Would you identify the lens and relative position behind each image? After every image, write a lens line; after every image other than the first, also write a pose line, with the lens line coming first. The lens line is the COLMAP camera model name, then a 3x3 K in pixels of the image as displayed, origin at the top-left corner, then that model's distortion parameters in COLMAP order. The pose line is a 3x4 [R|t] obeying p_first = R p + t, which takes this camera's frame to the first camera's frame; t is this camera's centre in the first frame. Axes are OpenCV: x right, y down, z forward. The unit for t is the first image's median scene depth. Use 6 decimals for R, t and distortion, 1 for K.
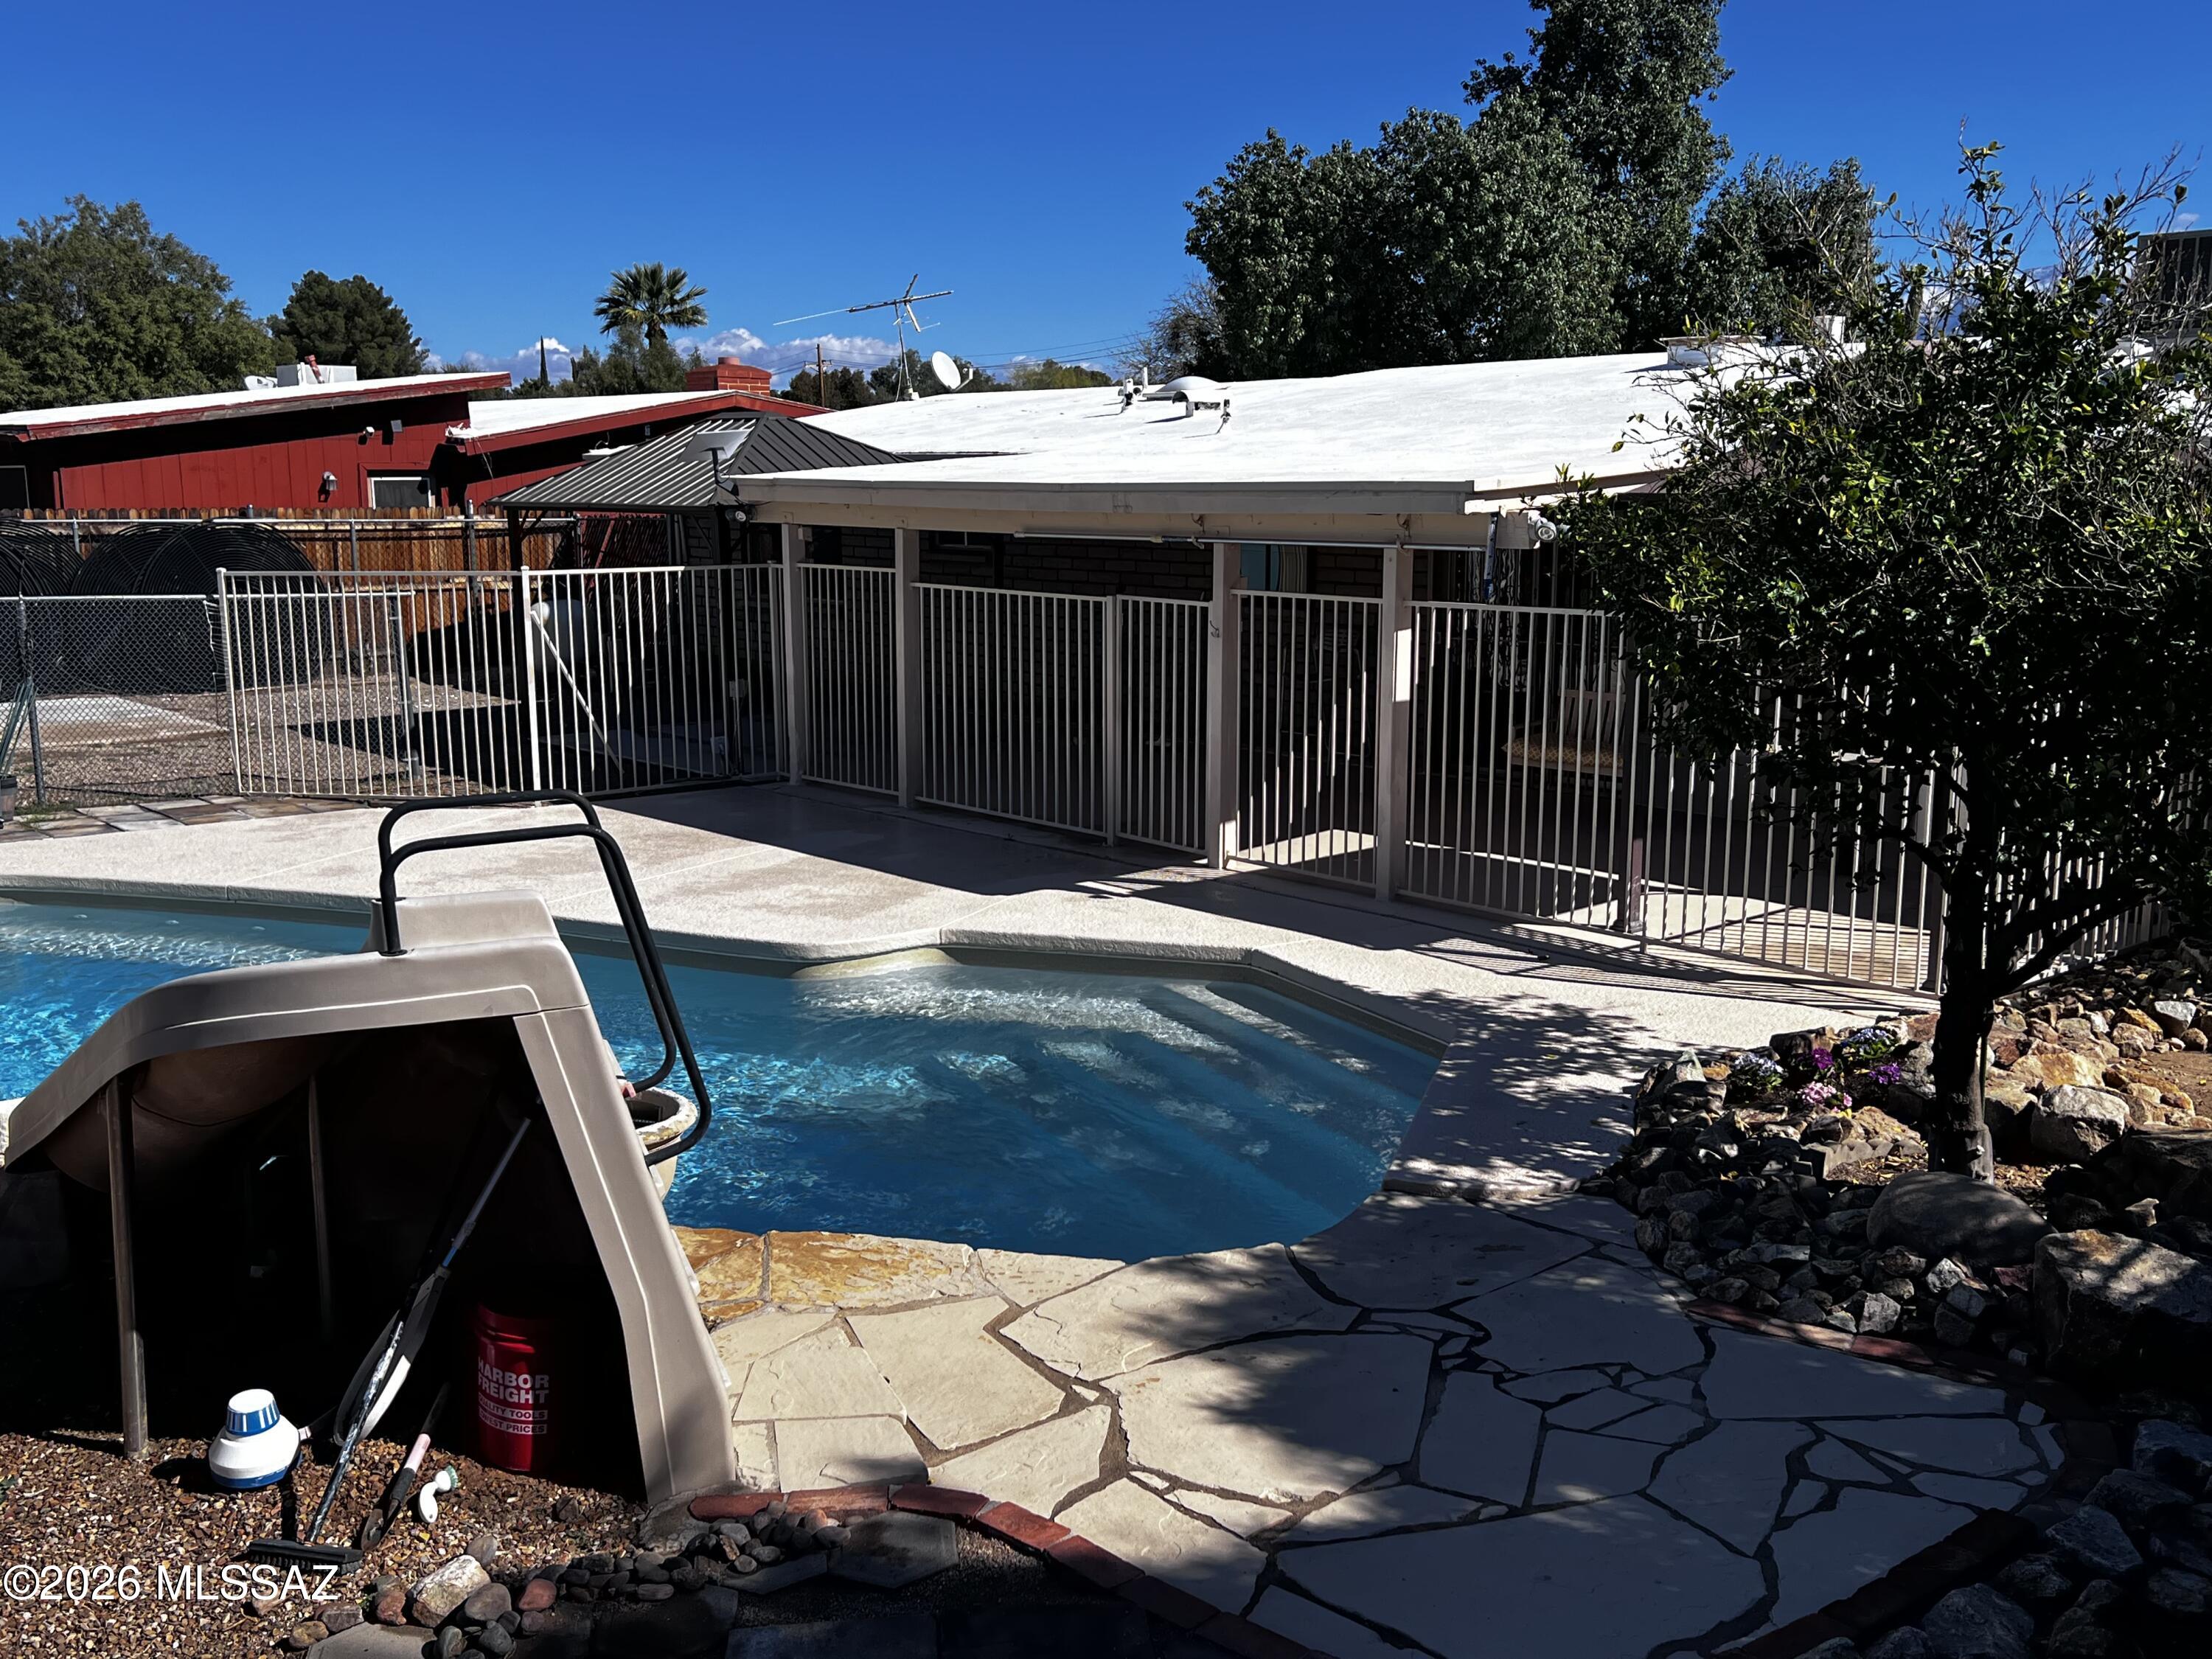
lens RADIAL K [[2029.4, 0, 1106.0], [0, 2029.4, 829.5], [0, 0, 1]] dist [0.082997, -0.117963]
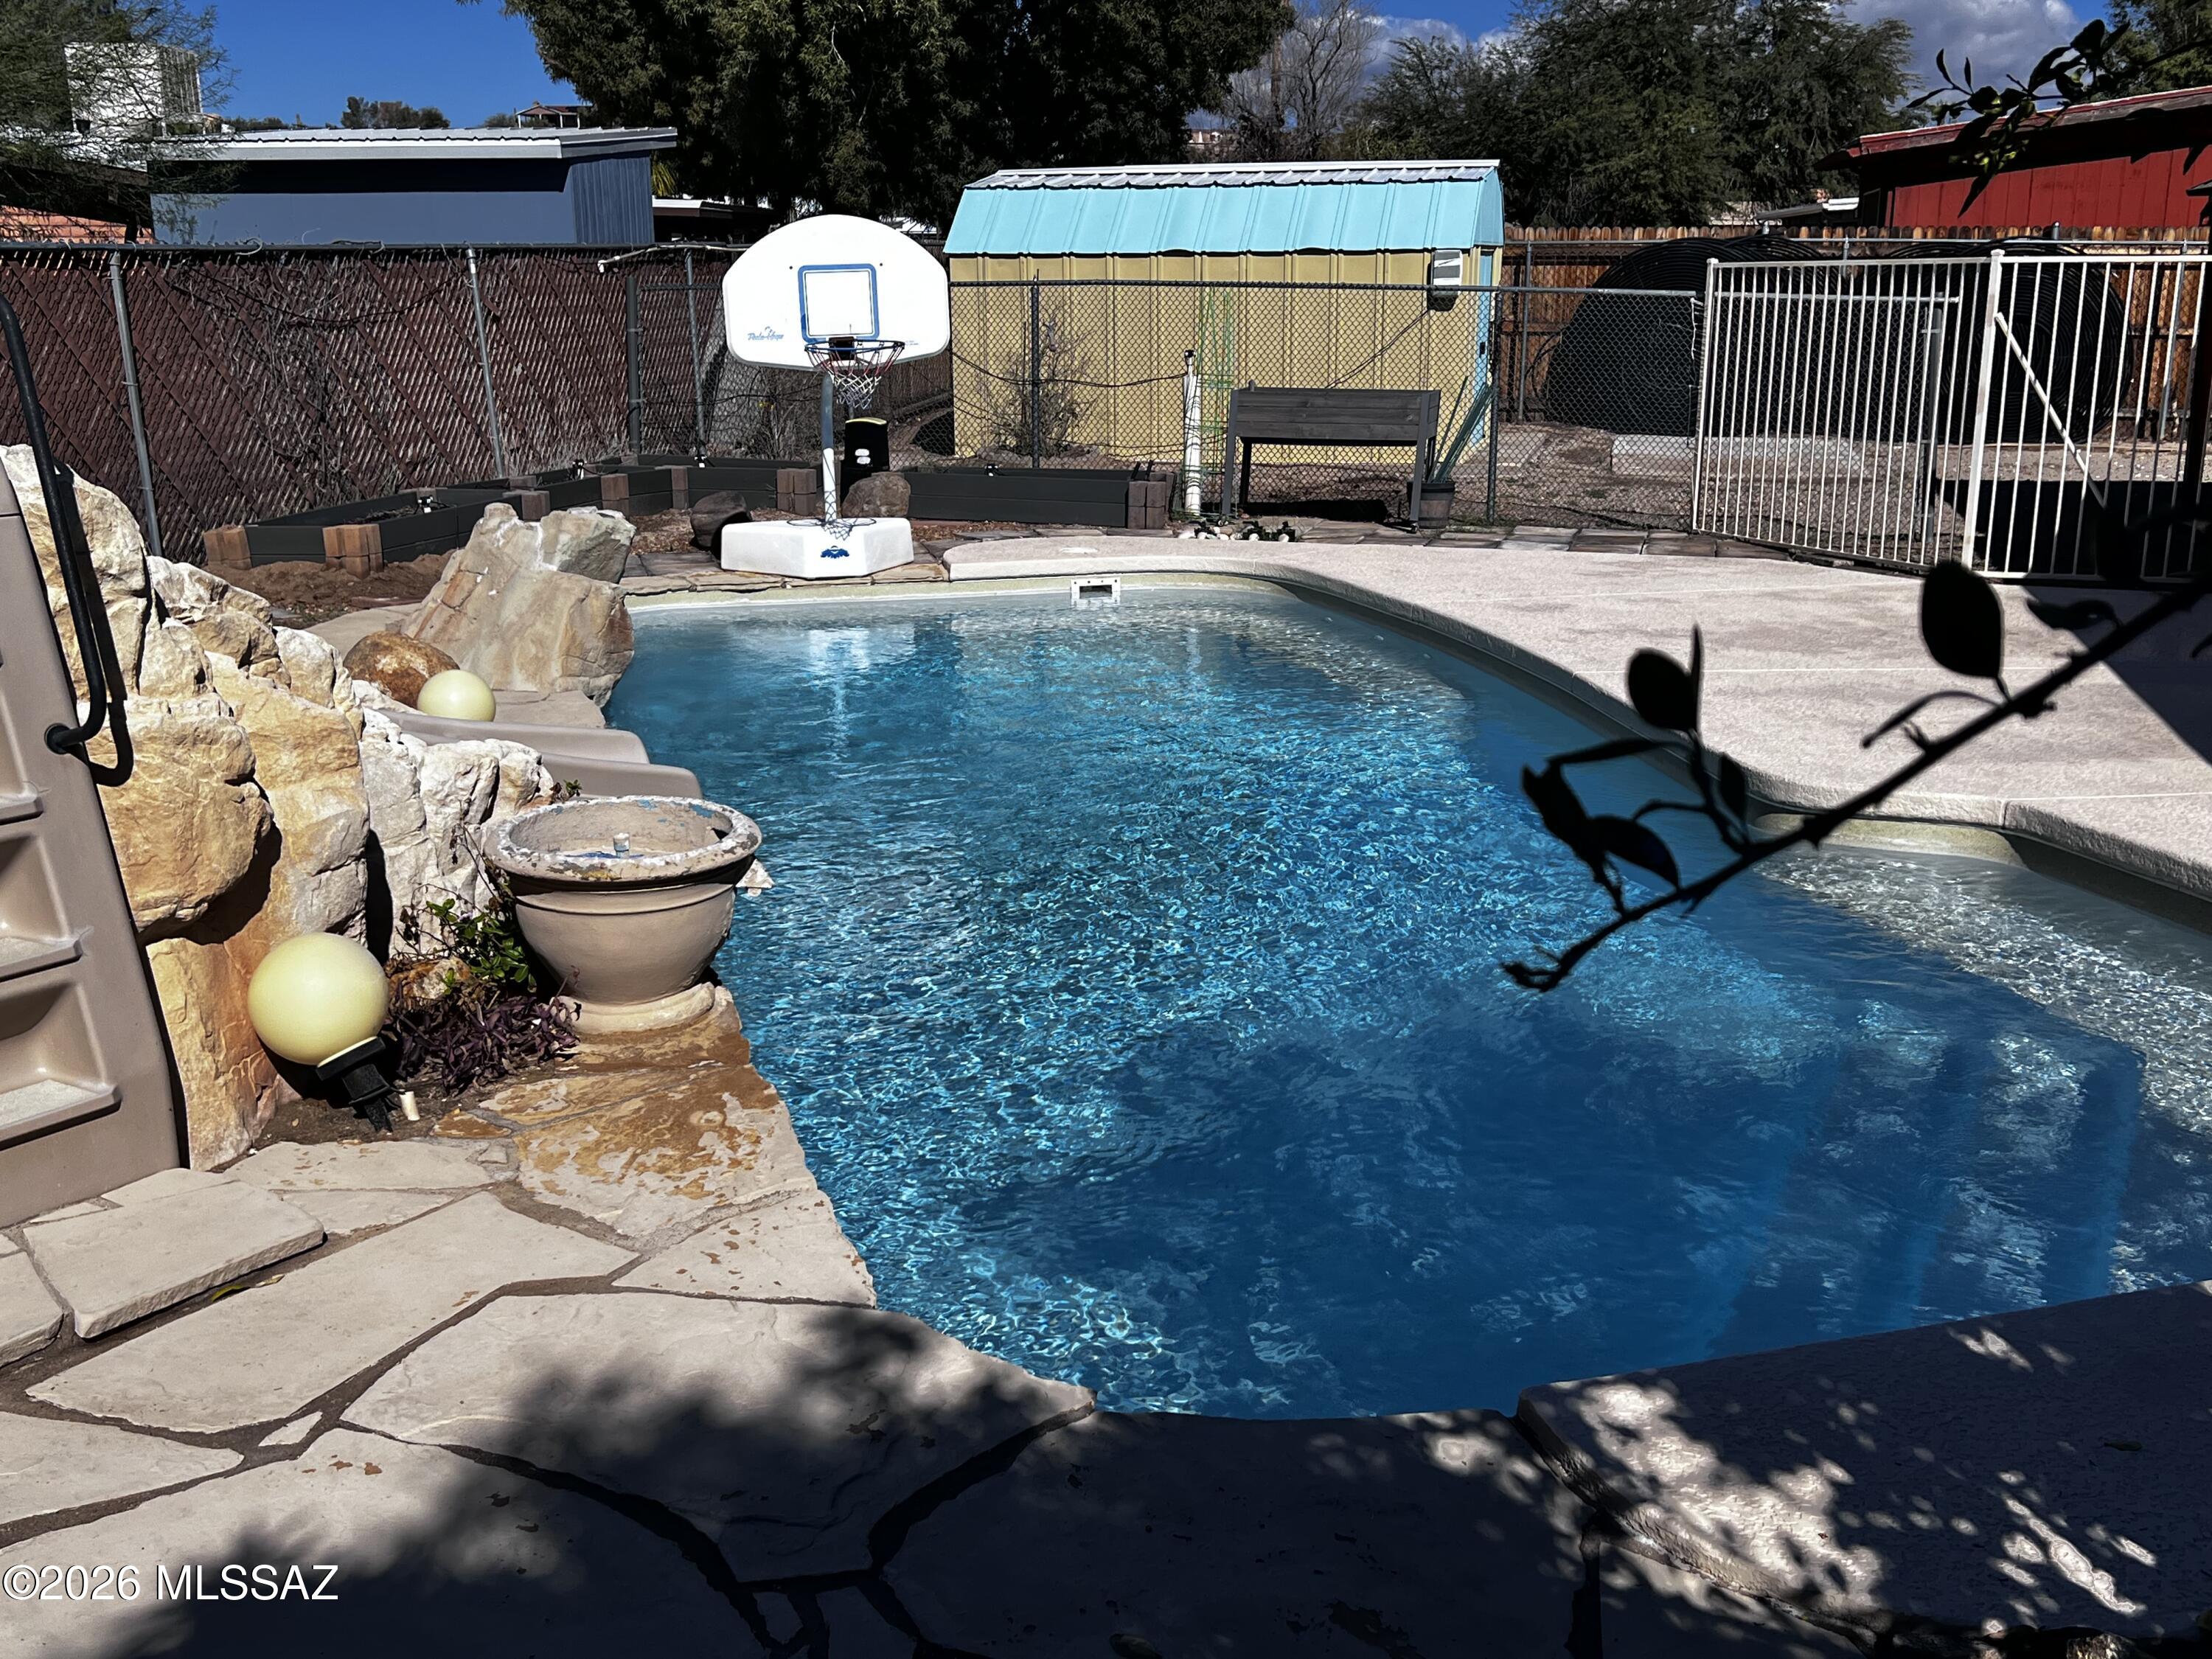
lens RADIAL K [[2155.9, 0, 1106.0], [0, 2155.9, 829.5], [0, 0, 1]] dist [0.025793, -0.020345]
pose [[0.559279, 0.212077, -0.801392, 0.274132], [-0.142400, 0.976930, 0.159153, -0.005816], [0.816657, 0.025107, 0.576577, 0.410527]]
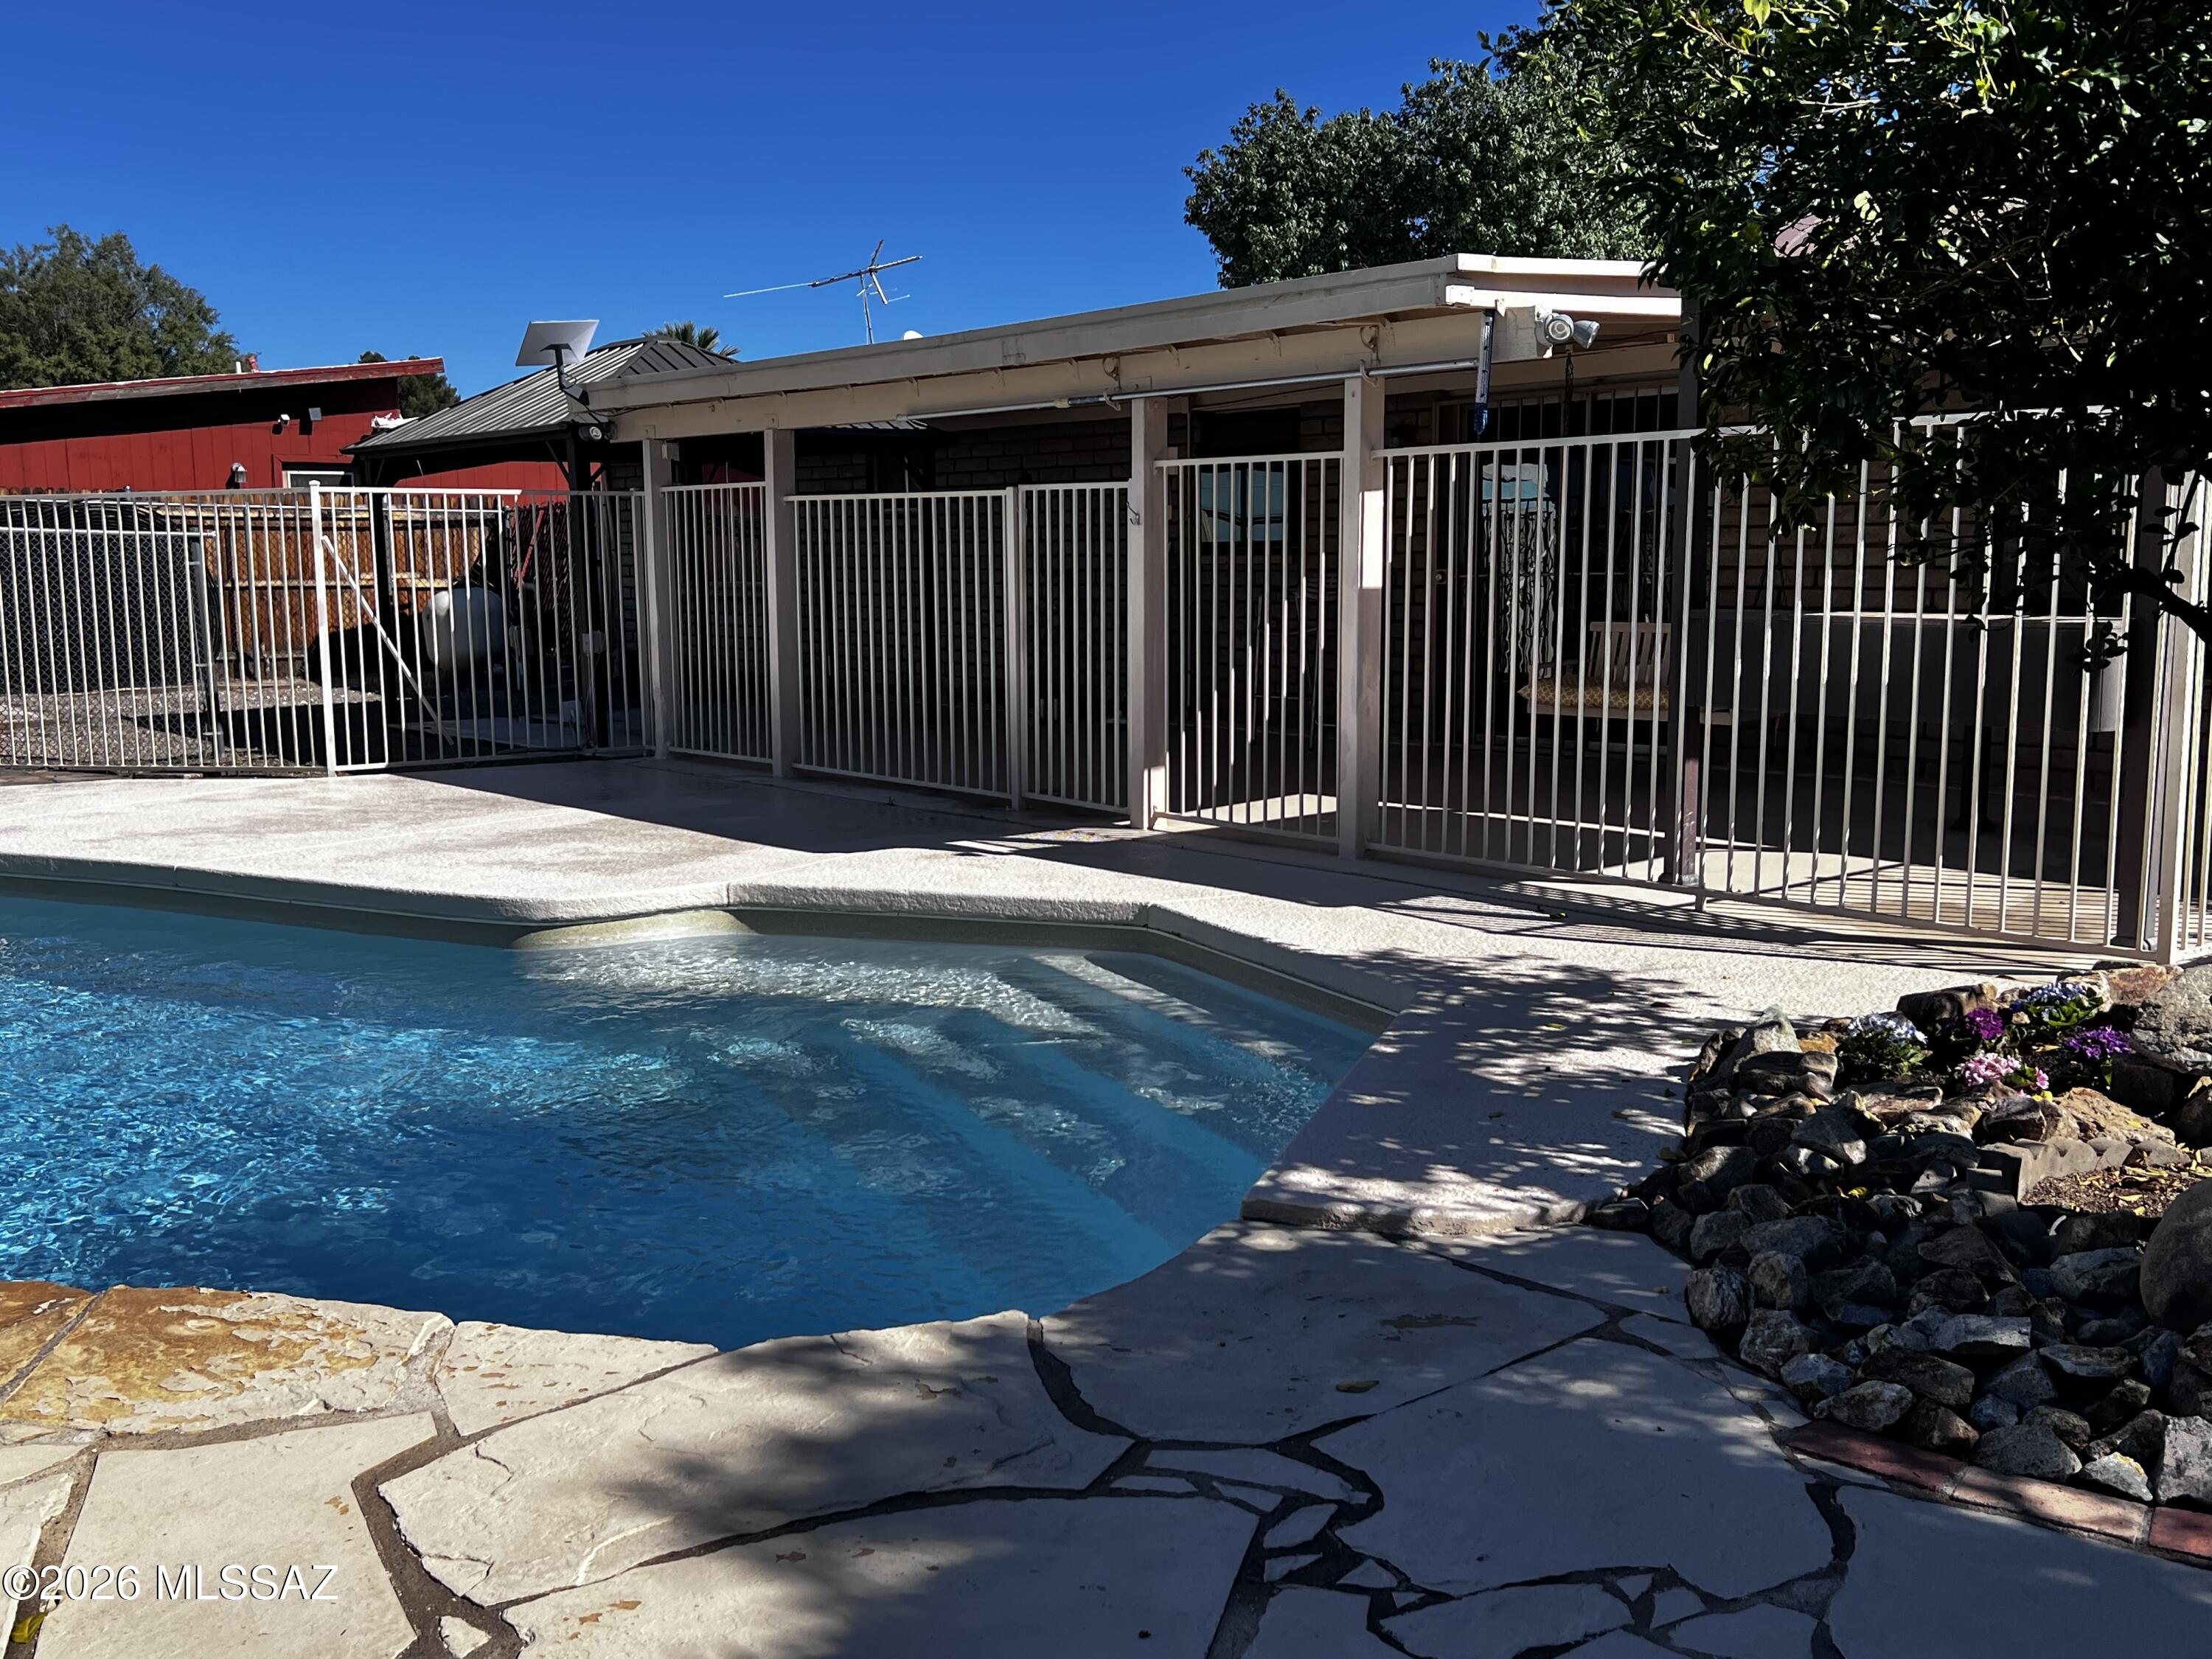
lens RADIAL K [[2041.0, 0, 1106.0], [0, 2041.0, 829.5], [0, 0, 1]] dist [0.053796, -0.058341]
pose [[0.999672, -0.000797, -0.025614, 0.071110], [-0.000185, 0.999265, -0.038320, 0.056616], [0.025626, 0.038313, 0.998937, 0.266769]]
